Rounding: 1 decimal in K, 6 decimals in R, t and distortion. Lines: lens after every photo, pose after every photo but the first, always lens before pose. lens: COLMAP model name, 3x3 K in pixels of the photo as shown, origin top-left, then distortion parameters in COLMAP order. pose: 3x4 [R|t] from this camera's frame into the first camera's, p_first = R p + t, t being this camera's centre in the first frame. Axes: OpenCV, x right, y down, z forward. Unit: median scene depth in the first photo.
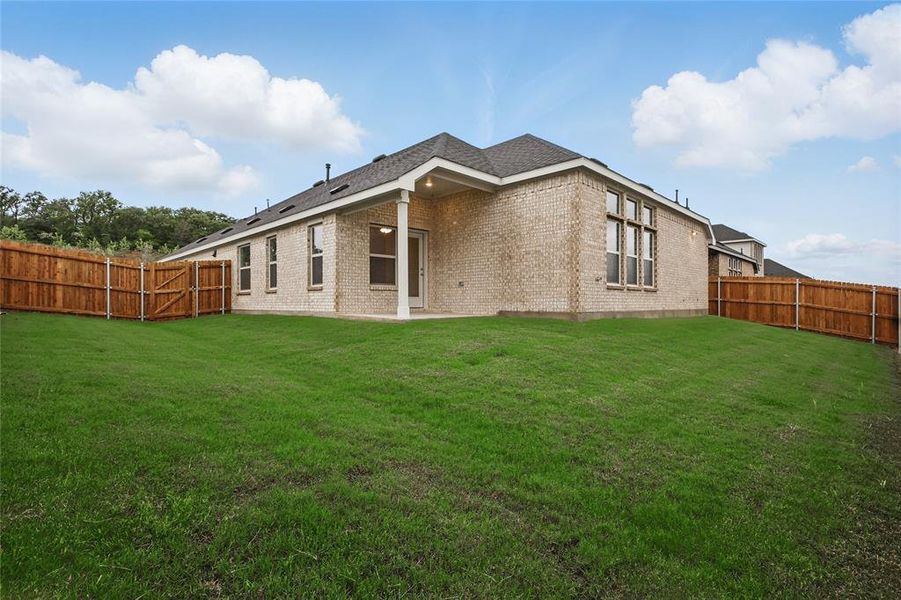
lens RADIAL K [[417.9, 0, 447.1], [0, 417.9, 305.4], [0, 0, 1]] dist [0.020729, 0.000095]
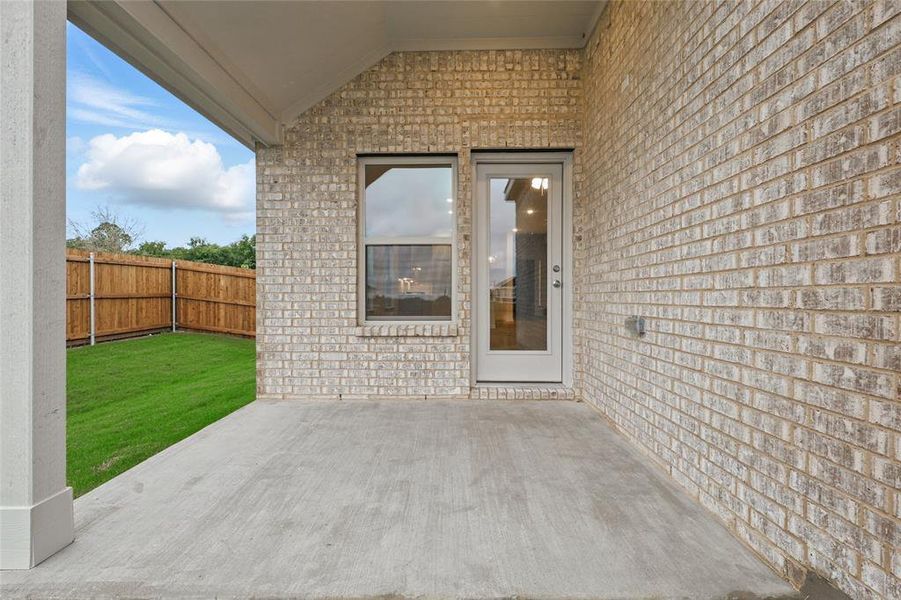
lens RADIAL K [[417.9, 0, 448.5], [0, 417.9, 299.8], [0, 0, 1]] dist [0.020729, 0.000095]
pose [[0.700784, 0.006503, -0.713344, 0.121352], [-0.005355, 0.999978, 0.003856, -0.062657], [0.713354, 0.001118, 0.700803, 0.706787]]
